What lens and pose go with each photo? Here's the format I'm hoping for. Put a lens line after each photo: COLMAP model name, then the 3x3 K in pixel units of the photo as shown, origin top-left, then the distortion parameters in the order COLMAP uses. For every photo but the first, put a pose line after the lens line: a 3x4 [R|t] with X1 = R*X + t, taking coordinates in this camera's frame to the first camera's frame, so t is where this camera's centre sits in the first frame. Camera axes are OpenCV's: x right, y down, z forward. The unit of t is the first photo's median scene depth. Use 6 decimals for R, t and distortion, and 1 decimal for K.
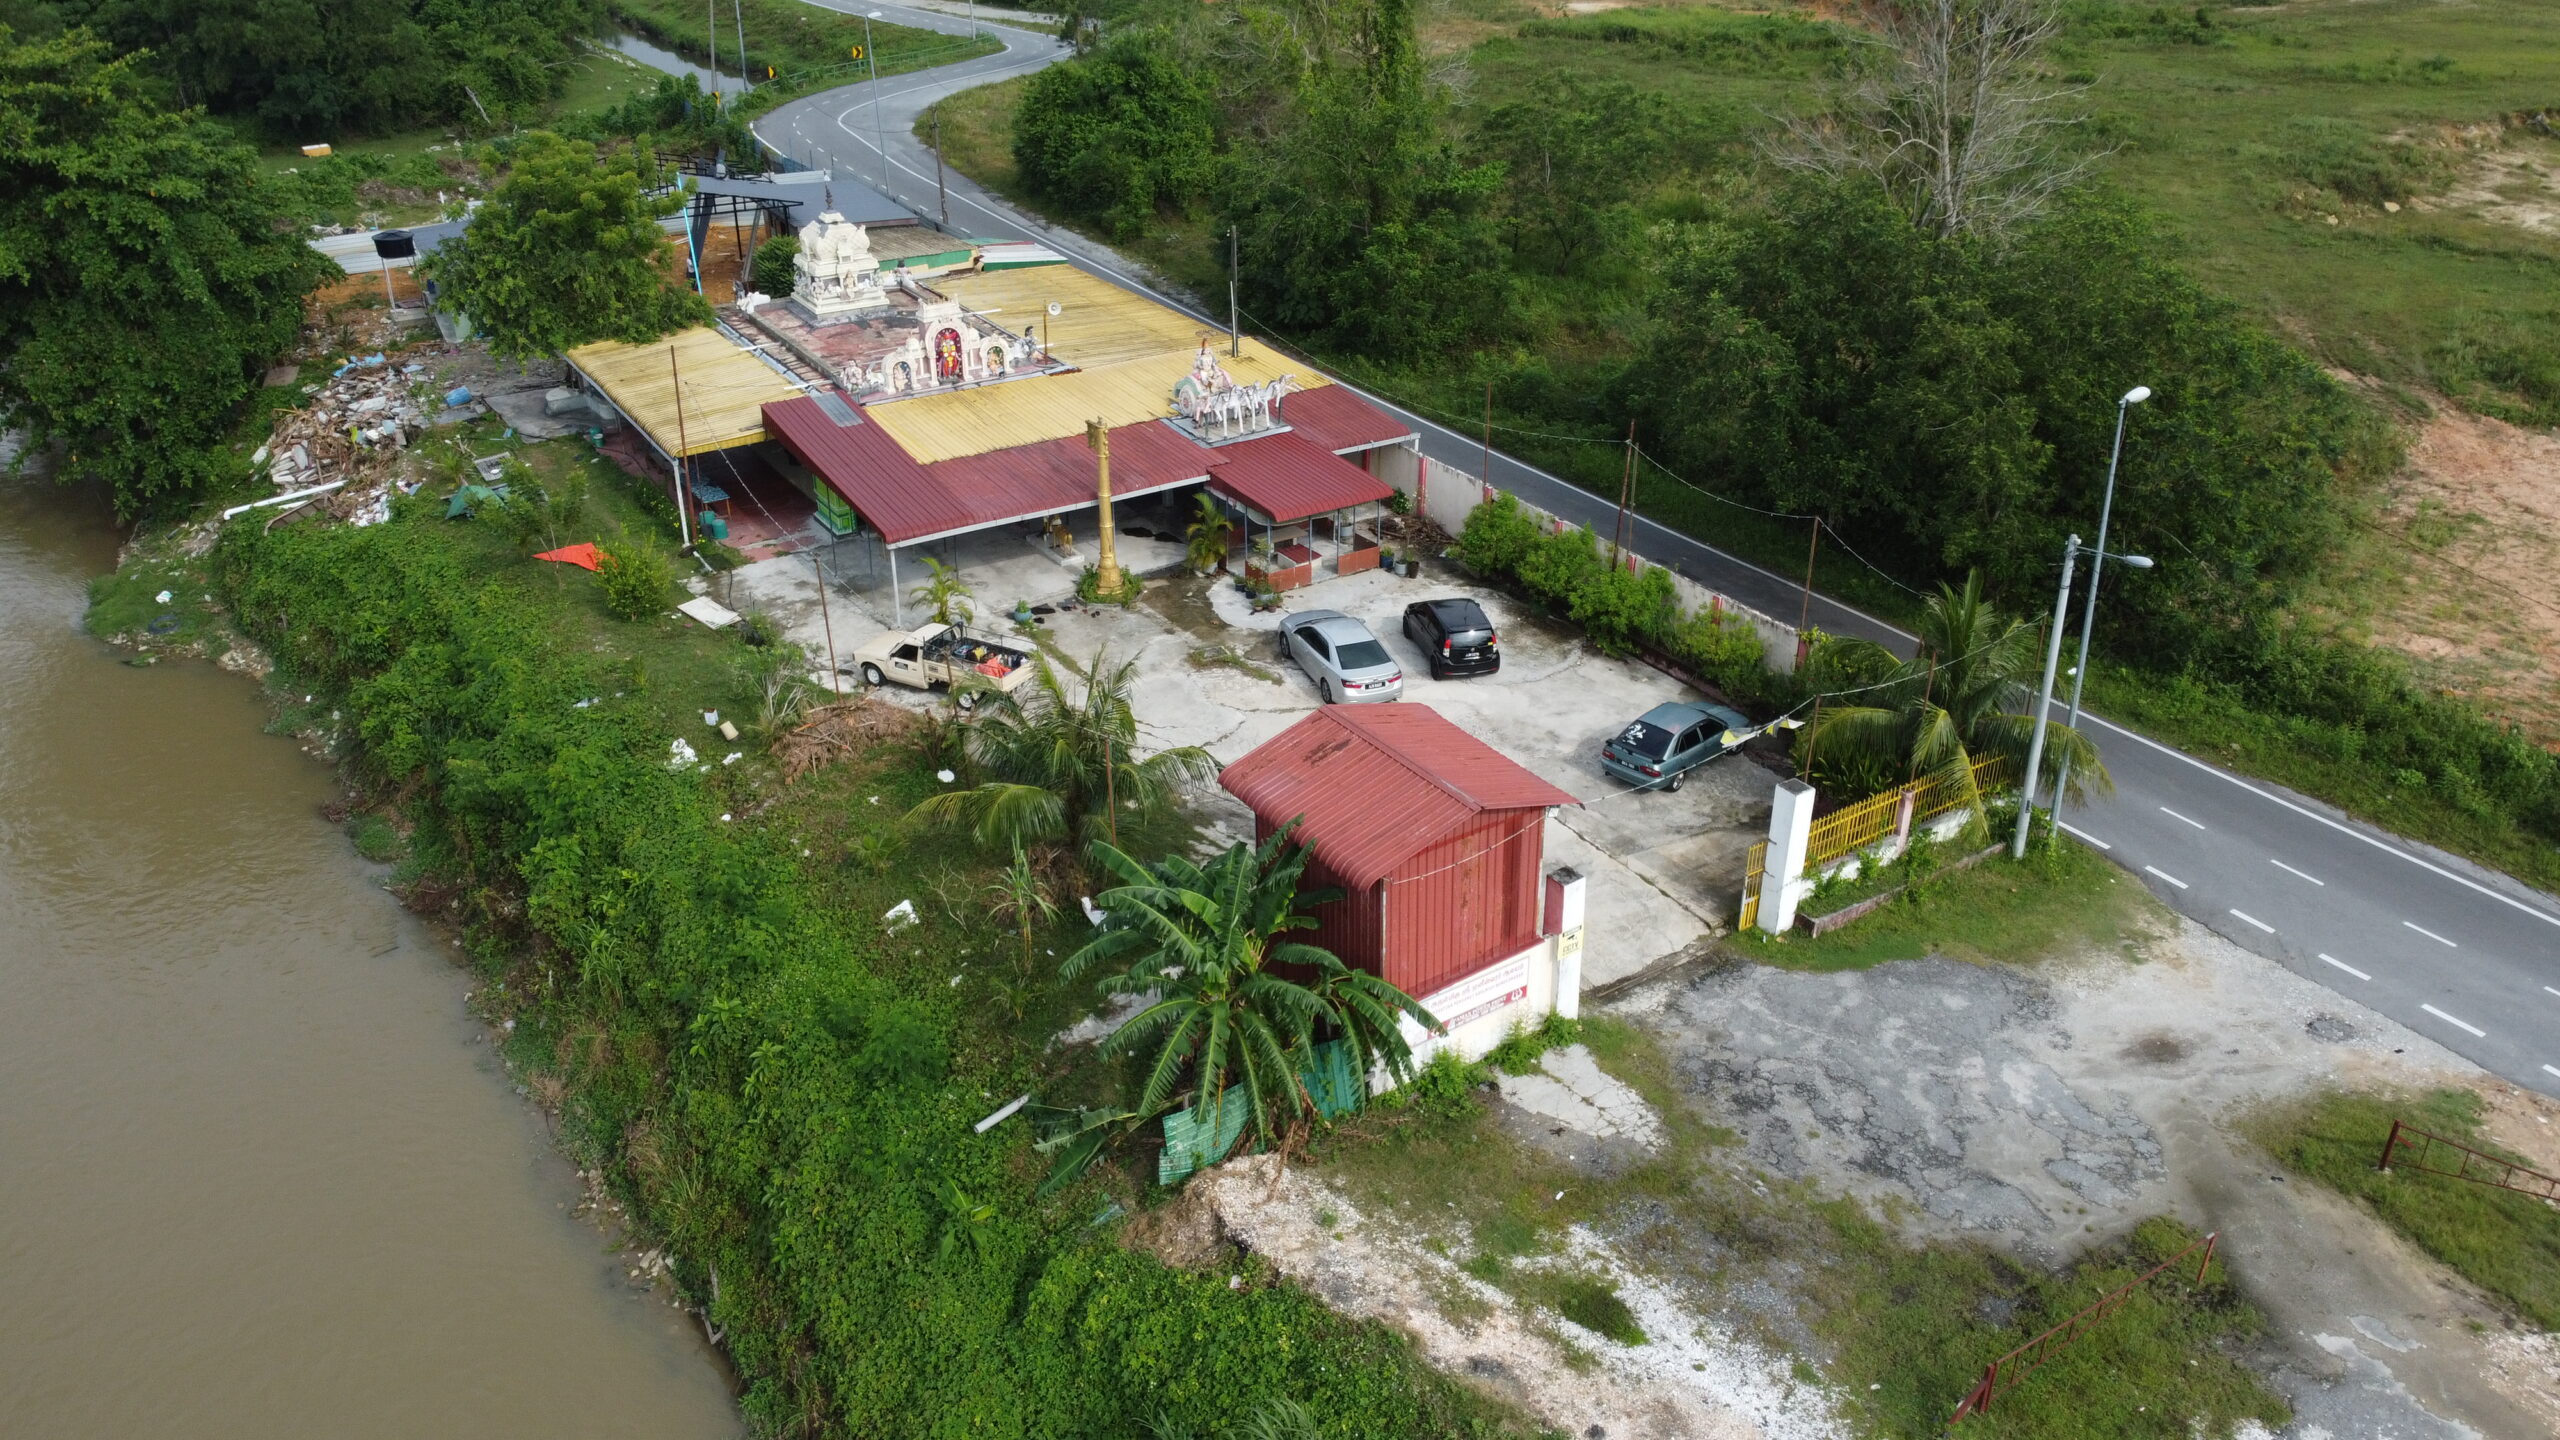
lens RADIAL K [[1933.2, 0, 1281.8], [0, 1933.2, 716.9], [0, 0, 1]] dist [0.002853, -0.007448]
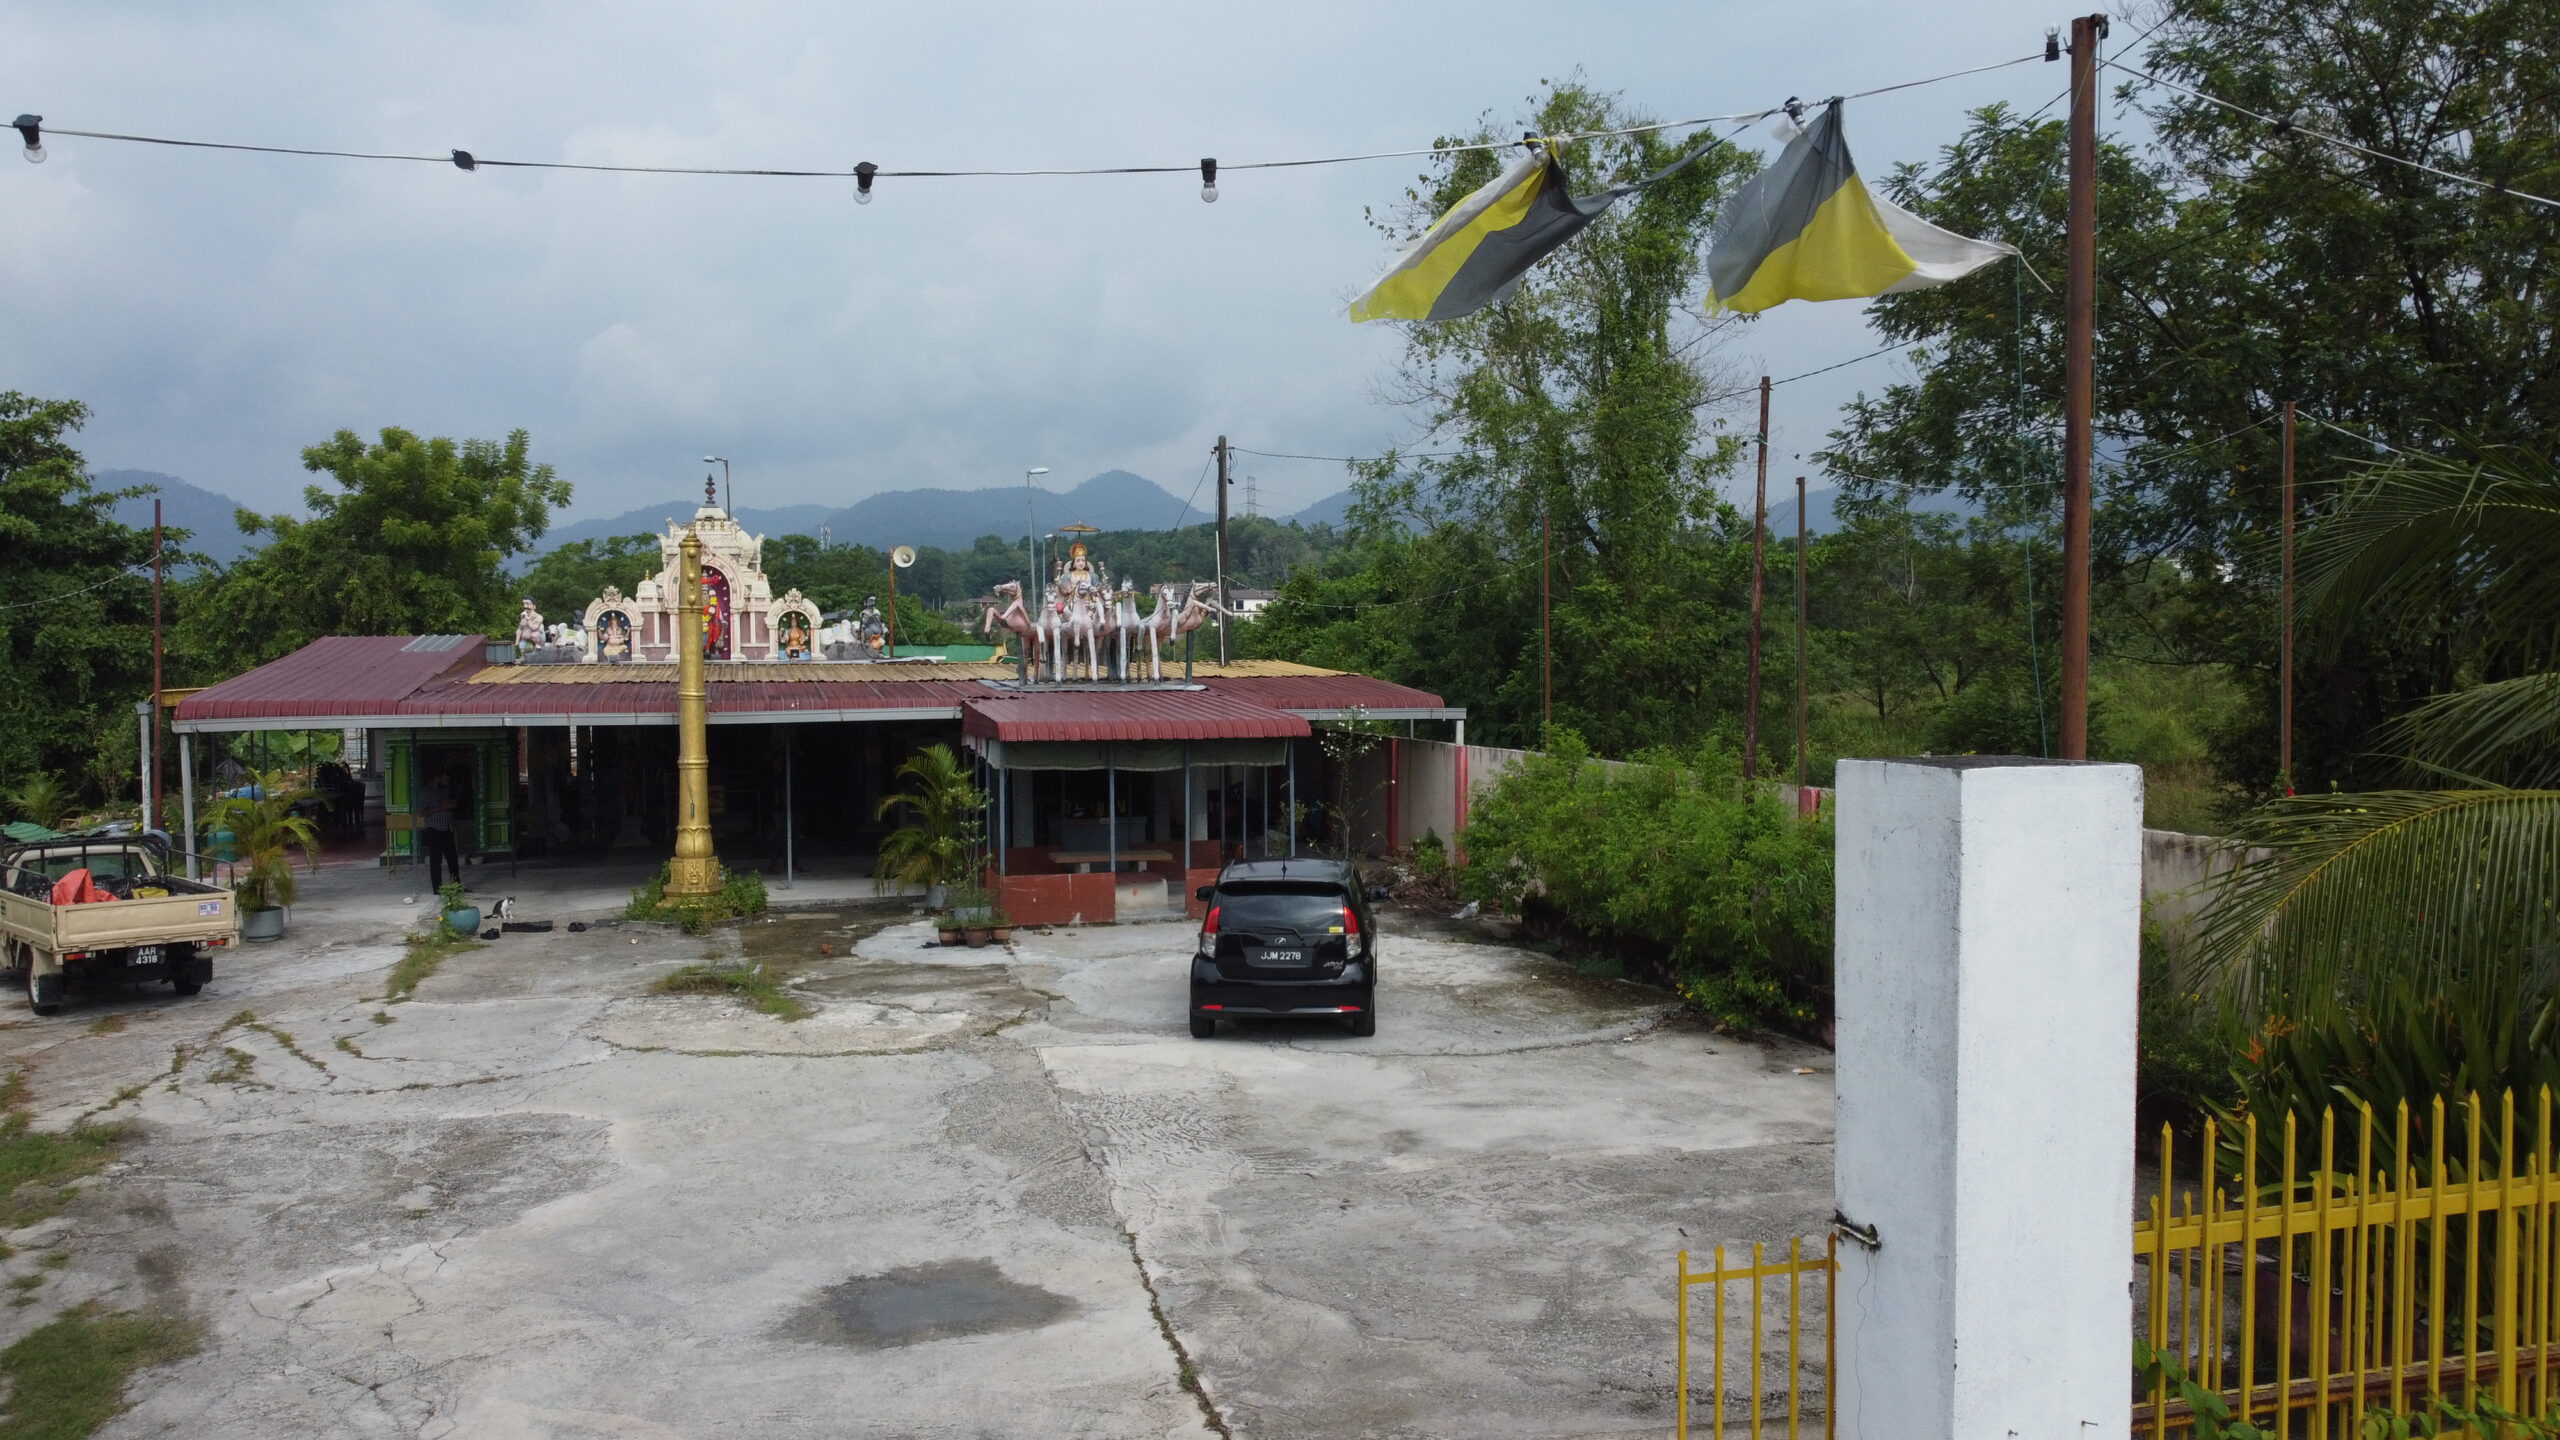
lens RADIAL K [[1933.2, 0, 1281.0], [0, 1933.2, 734.8], [0, 0, 1]] dist [0.002853, -0.007448]
pose [[0.957309, 0.004183, -0.289038, 0.191472], [-0.125420, 0.906888, -0.402274, 0.069709], [0.260442, 0.421351, 0.868696, 0.647246]]
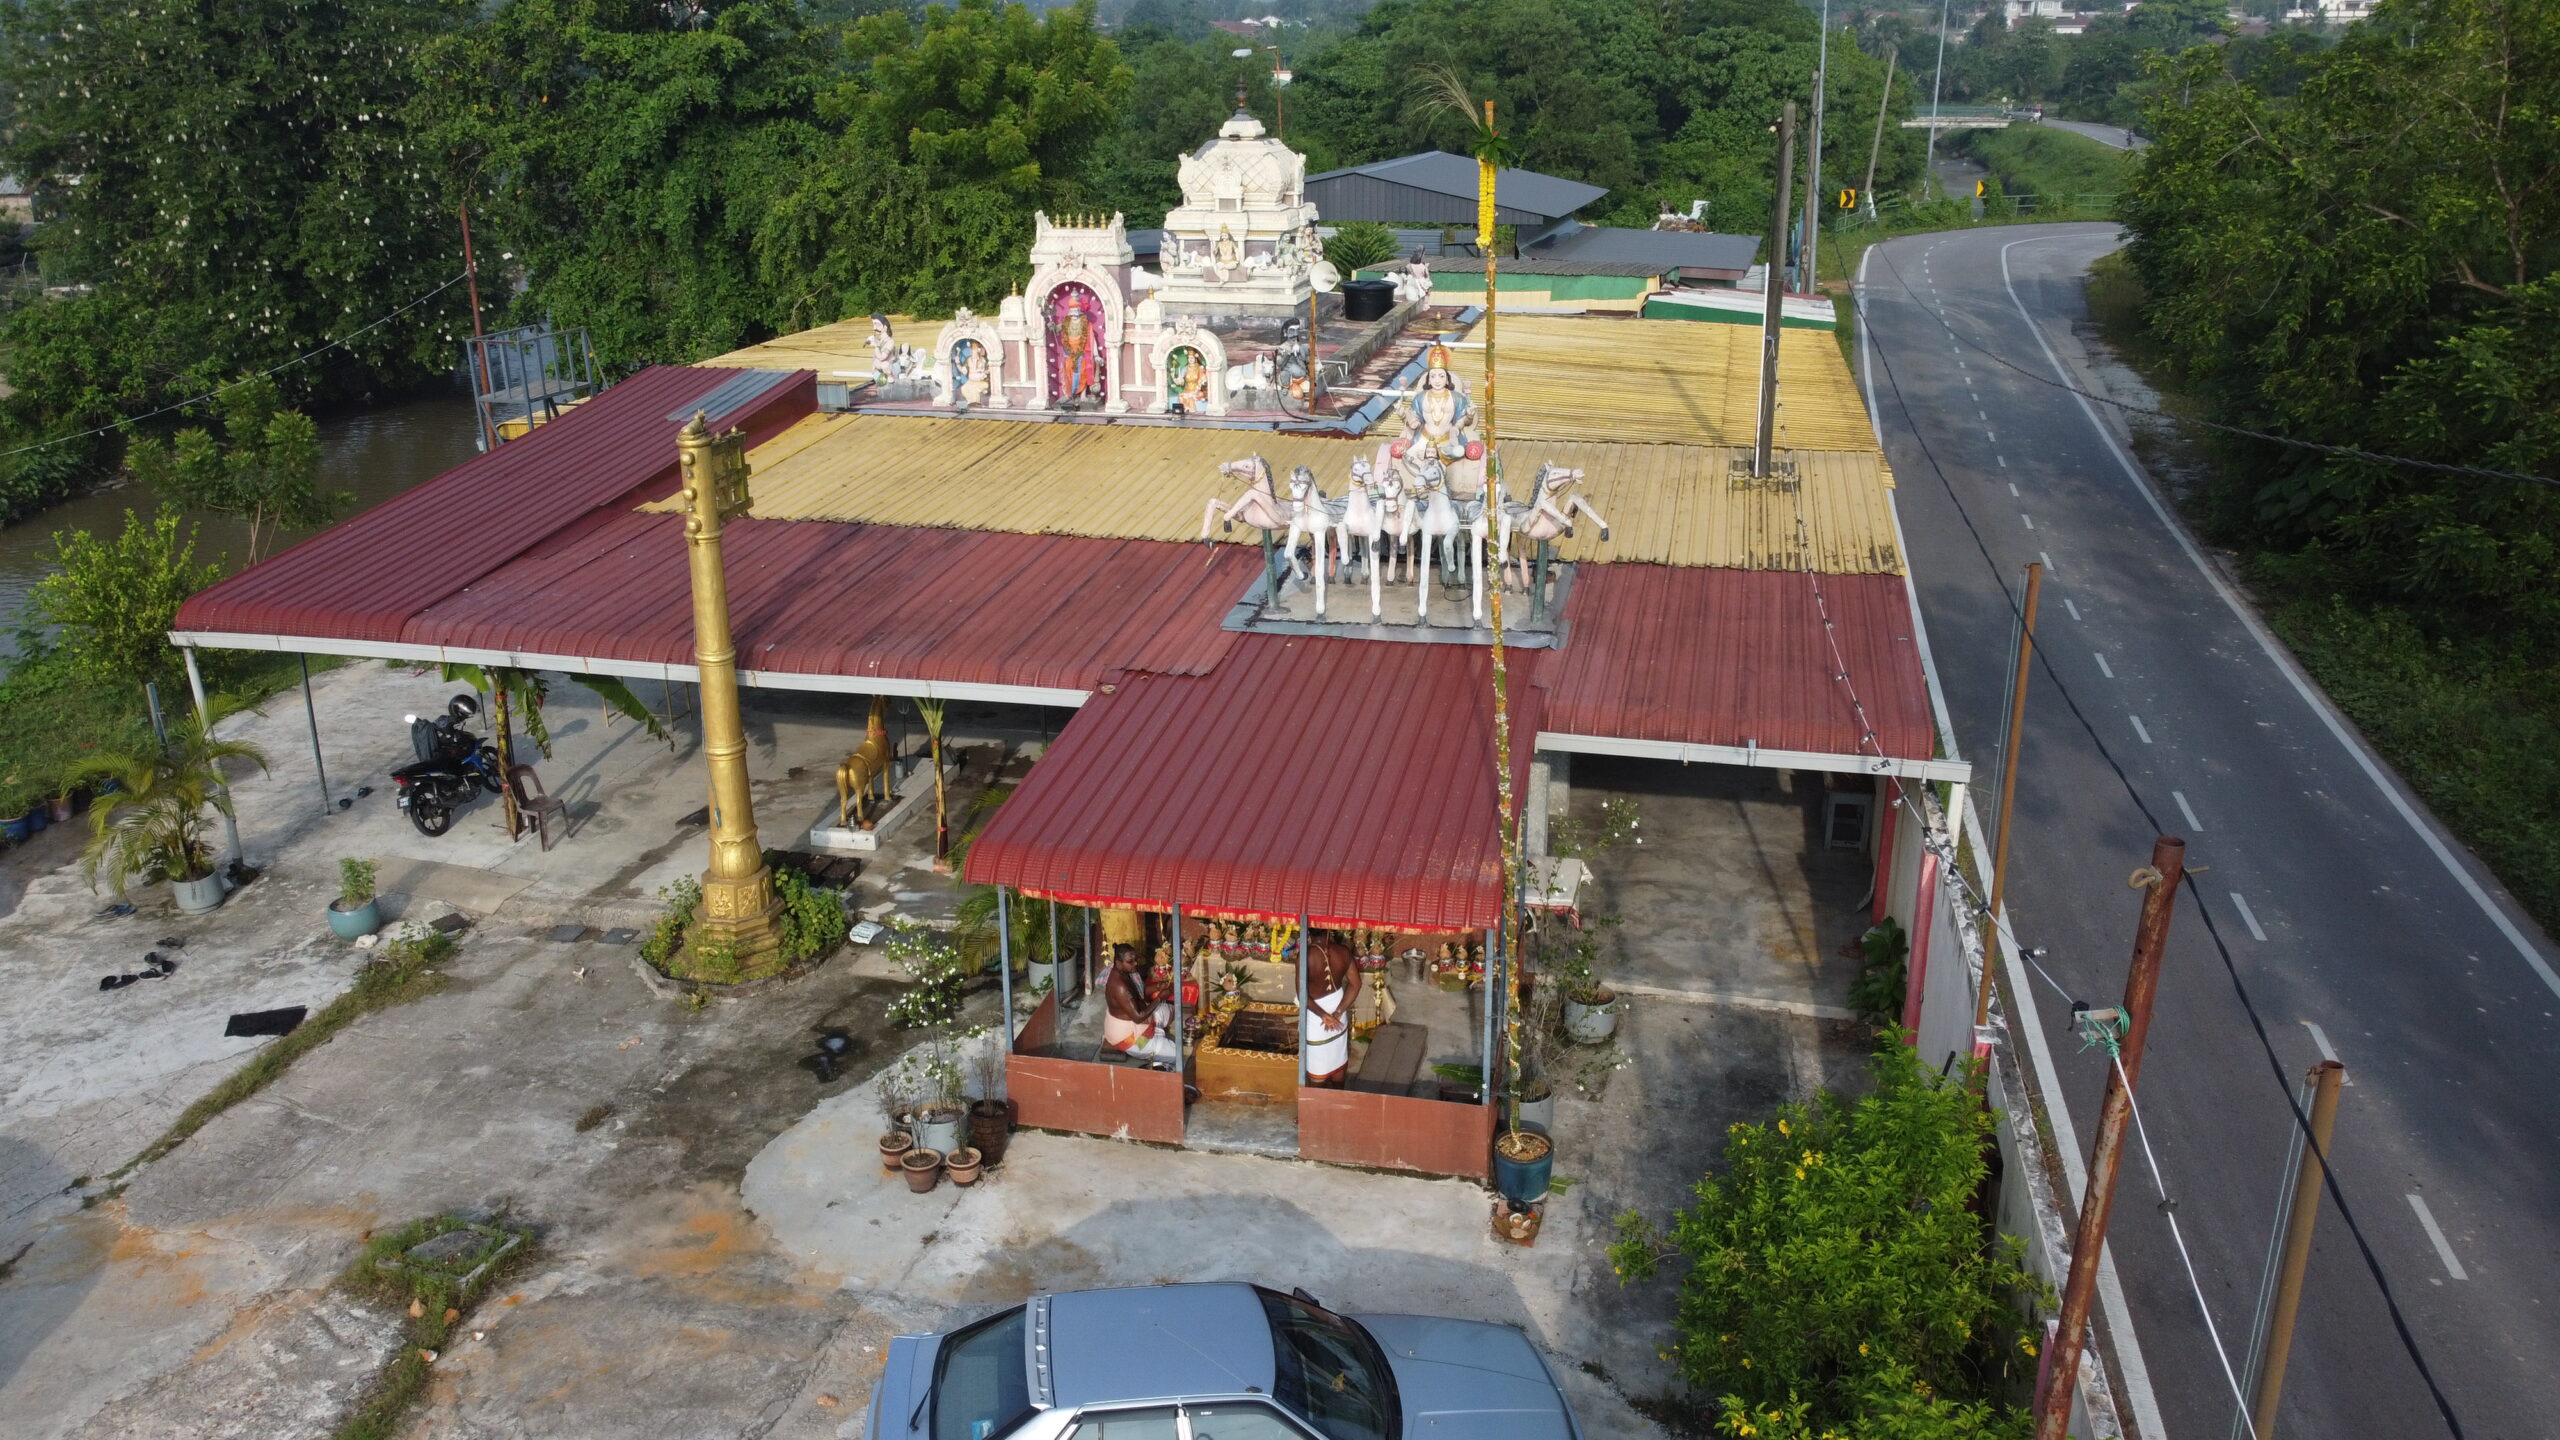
lens RADIAL K [[1933.2, 0, 1278.0], [0, 1933.2, 719.3], [0, 0, 1]] dist [0.002853, -0.007448]
pose [[0.700326, 0.231439, -0.675262, 0.209015], [-0.320887, 0.947082, -0.008195, -0.137171], [0.637632, 0.222421, 0.737532, 0.845340]]
